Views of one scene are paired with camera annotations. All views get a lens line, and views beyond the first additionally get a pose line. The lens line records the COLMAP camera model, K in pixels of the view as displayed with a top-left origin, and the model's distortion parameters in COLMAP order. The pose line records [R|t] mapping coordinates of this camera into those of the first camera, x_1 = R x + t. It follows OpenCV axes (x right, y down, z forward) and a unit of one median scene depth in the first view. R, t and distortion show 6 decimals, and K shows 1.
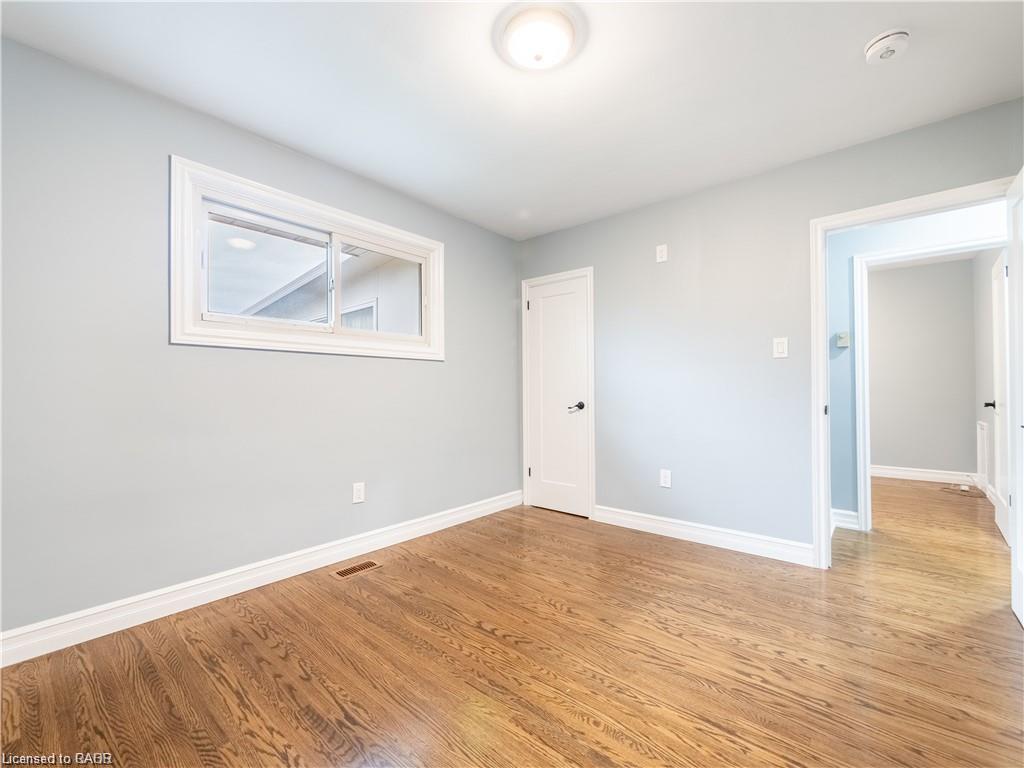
lens RADIAL K [[430.3, 0, 512.4], [0, 430.3, 384.4], [0, 0, 1]] dist [-0.008187, 0.000056]
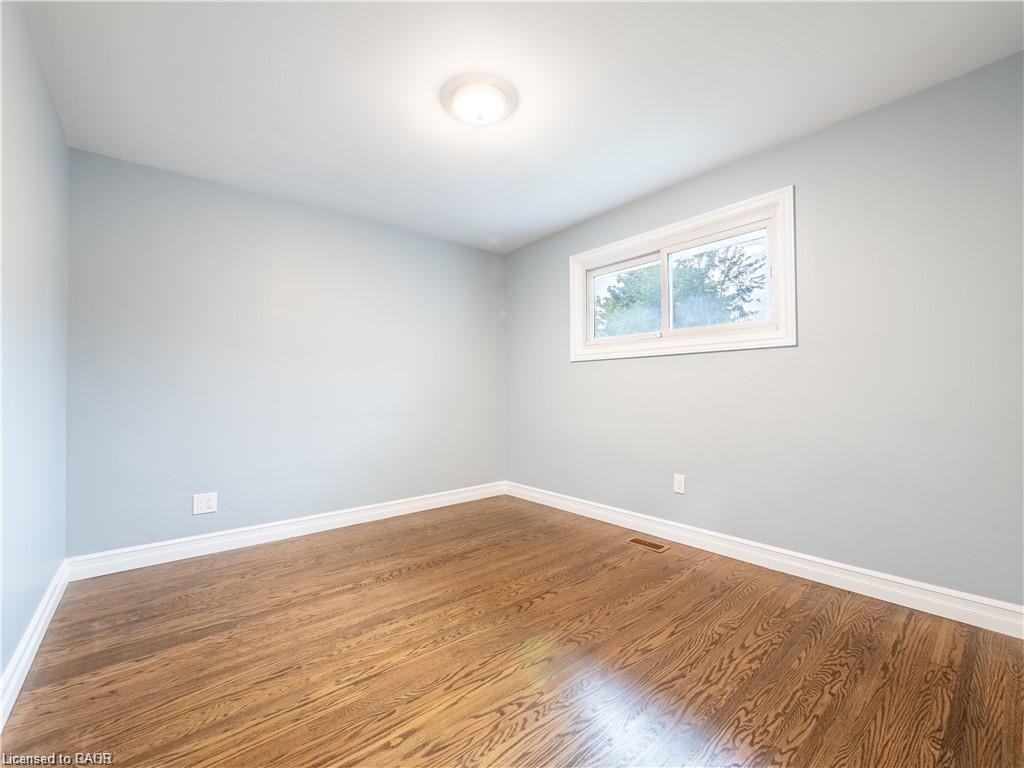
lens RADIAL K [[430.3, 0, 511.0], [0, 430.3, 387.6], [0, 0, 1]] dist [-0.008187, 0.000056]
pose [[-0.158324, -0.001639, -0.987386, 1.349824], [0.019490, 0.999799, -0.004785, 0.020903], [0.987195, -0.020002, -0.158260, 1.366444]]
